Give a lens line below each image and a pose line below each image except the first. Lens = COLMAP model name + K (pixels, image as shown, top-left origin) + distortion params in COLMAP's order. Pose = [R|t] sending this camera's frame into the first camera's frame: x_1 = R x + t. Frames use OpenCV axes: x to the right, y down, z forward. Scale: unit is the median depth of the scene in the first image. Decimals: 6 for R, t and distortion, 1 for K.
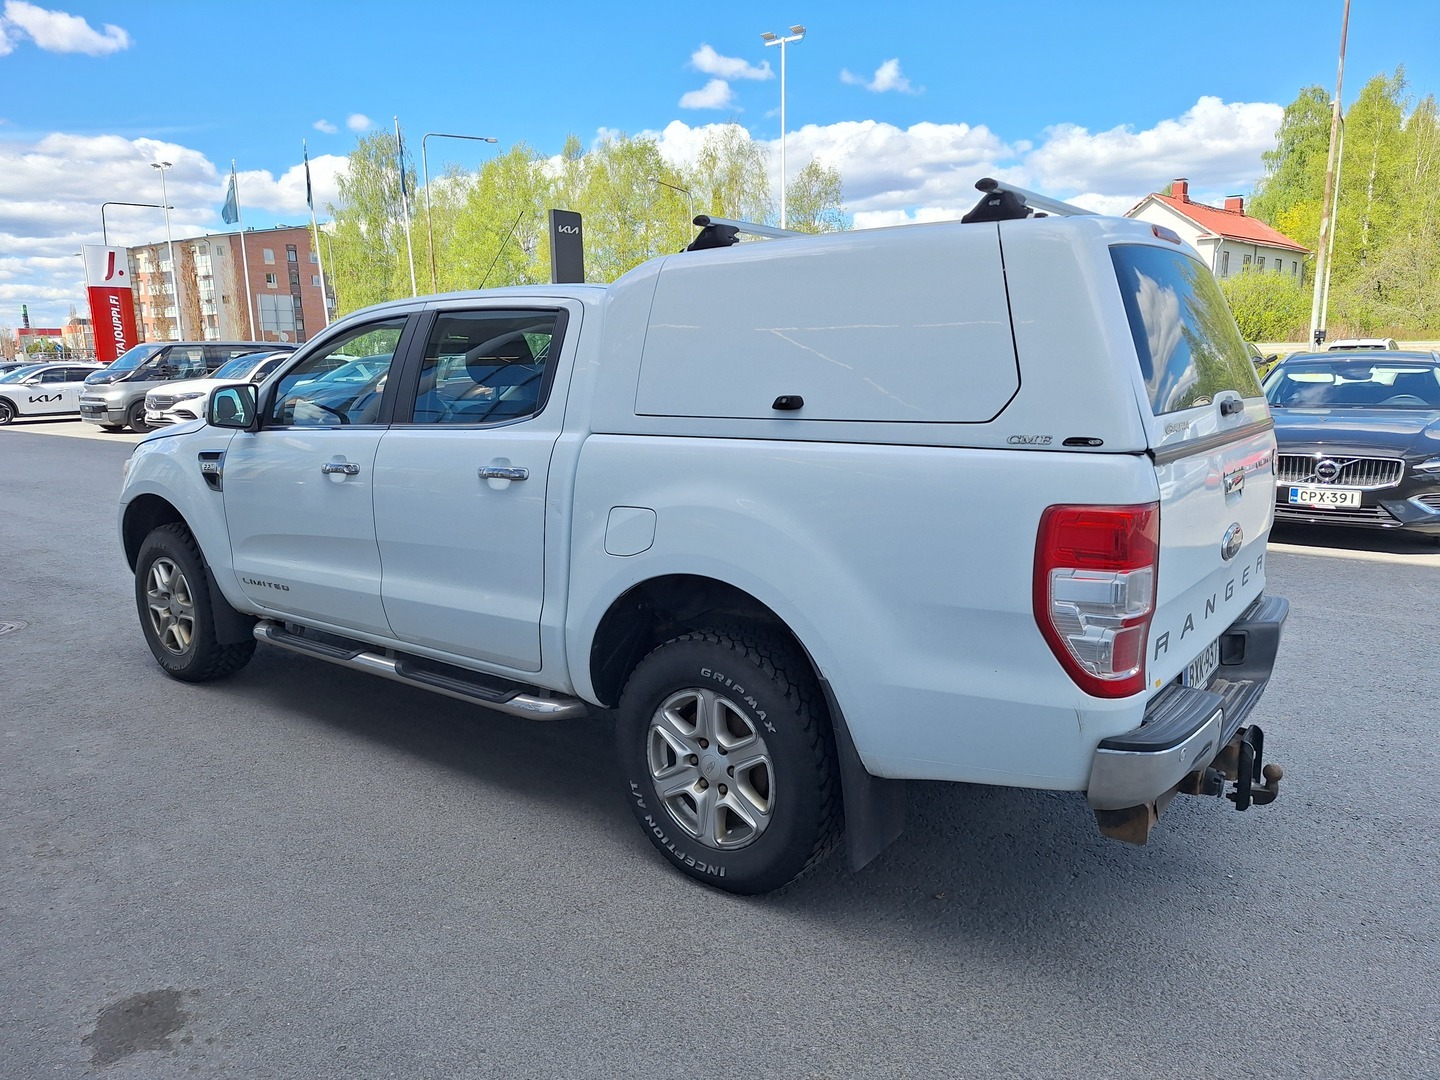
lens RADIAL K [[1004.1, 0, 719.7], [0, 1004.1, 540.8], [0, 0, 1]] dist [0.047872, -0.032177]
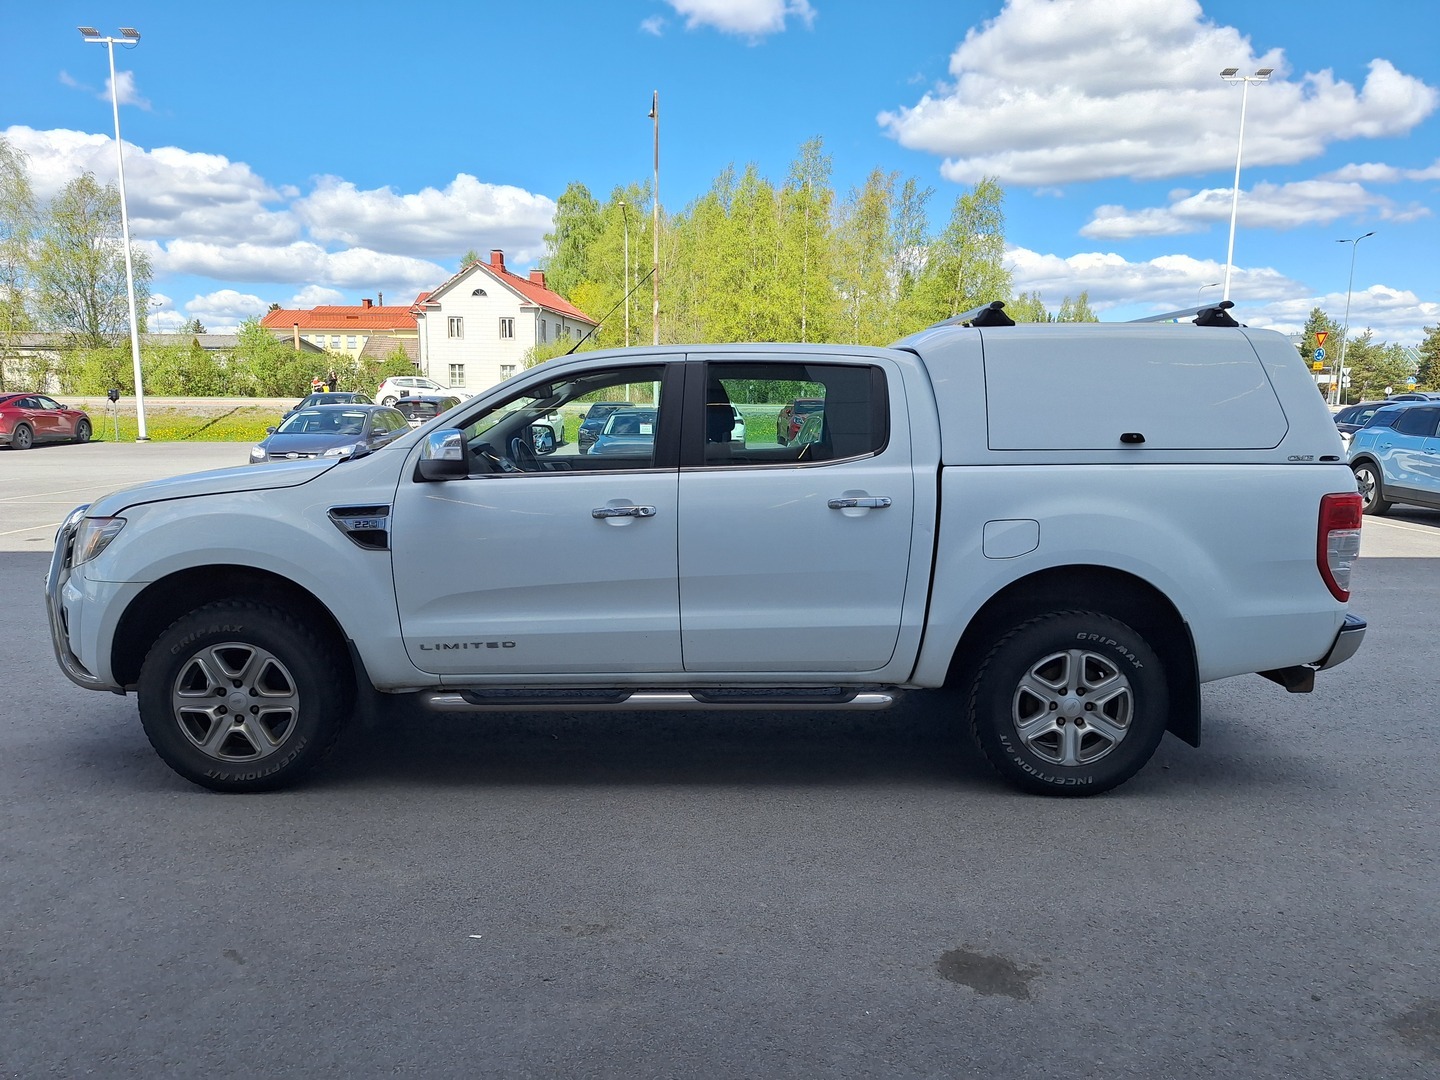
lens RADIAL K [[1004.1, 0, 726.6], [0, 1004.1, 554.9], [0, 0, 1]] dist [0.047872, -0.032177]
pose [[0.786257, -0.073806, 0.613475, -0.877141], [0.096050, 0.995371, -0.003351, -0.014367], [-0.610388, 0.061559, 0.789707, 0.143091]]
